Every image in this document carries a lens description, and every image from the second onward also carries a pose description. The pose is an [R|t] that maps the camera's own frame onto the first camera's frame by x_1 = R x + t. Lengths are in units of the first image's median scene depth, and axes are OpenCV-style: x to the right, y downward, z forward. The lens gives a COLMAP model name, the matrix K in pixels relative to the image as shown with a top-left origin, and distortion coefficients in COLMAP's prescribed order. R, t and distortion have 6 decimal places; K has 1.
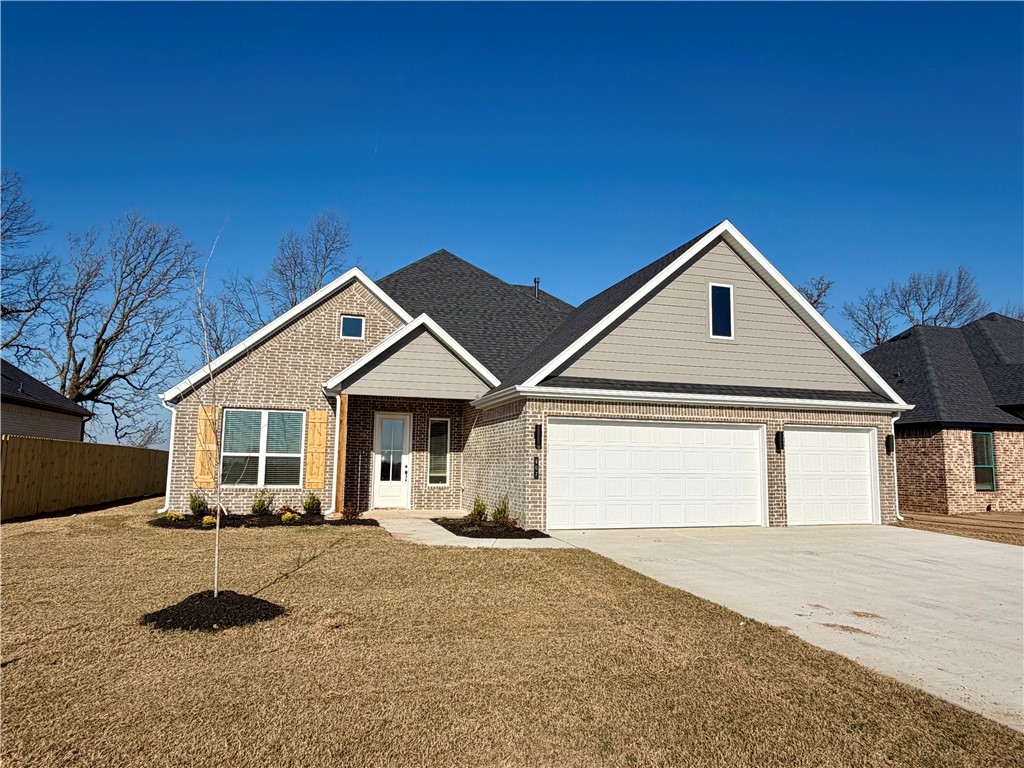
lens RADIAL K [[661.2, 0, 510.8], [0, 661.2, 382.2], [0, 0, 1]] dist [-0.002558, 0.003458]
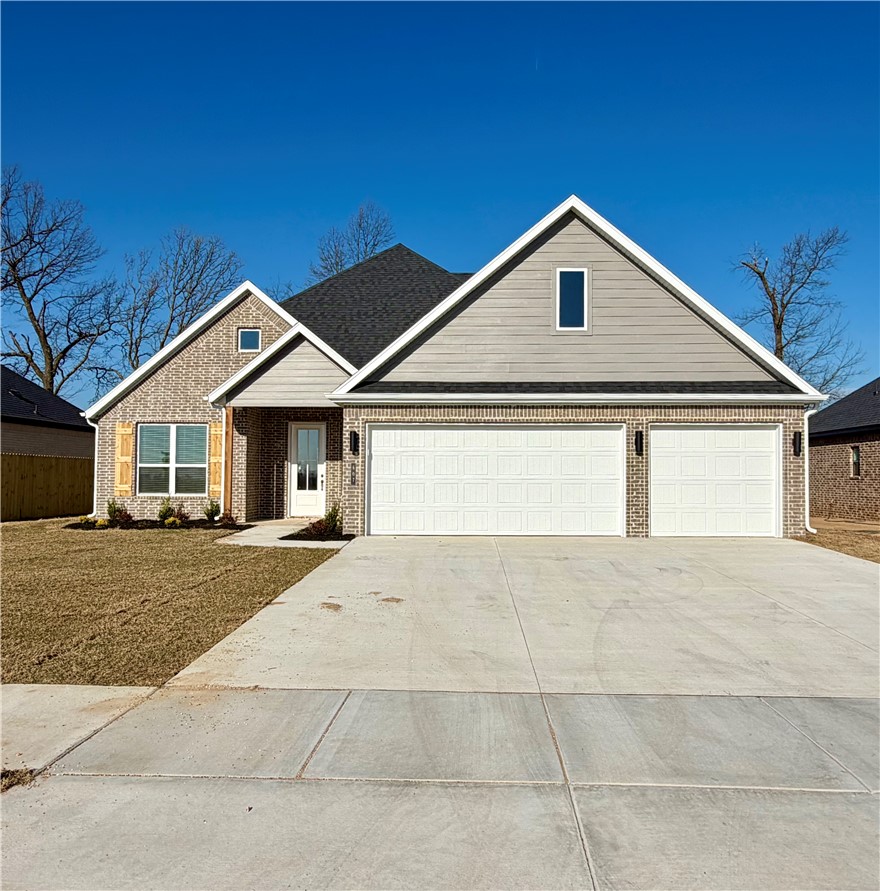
lens RADIAL K [[791.3, 0, 441.5], [0, 791.3, 447.2], [0, 0, 1]] dist [-0.002311, -0.002375]
pose [[0.949265, -0.020471, -0.313810, 0.461265], [0.046334, 0.996093, 0.075181, 0.003560], [0.311045, -0.085906, 0.946505, -0.083901]]
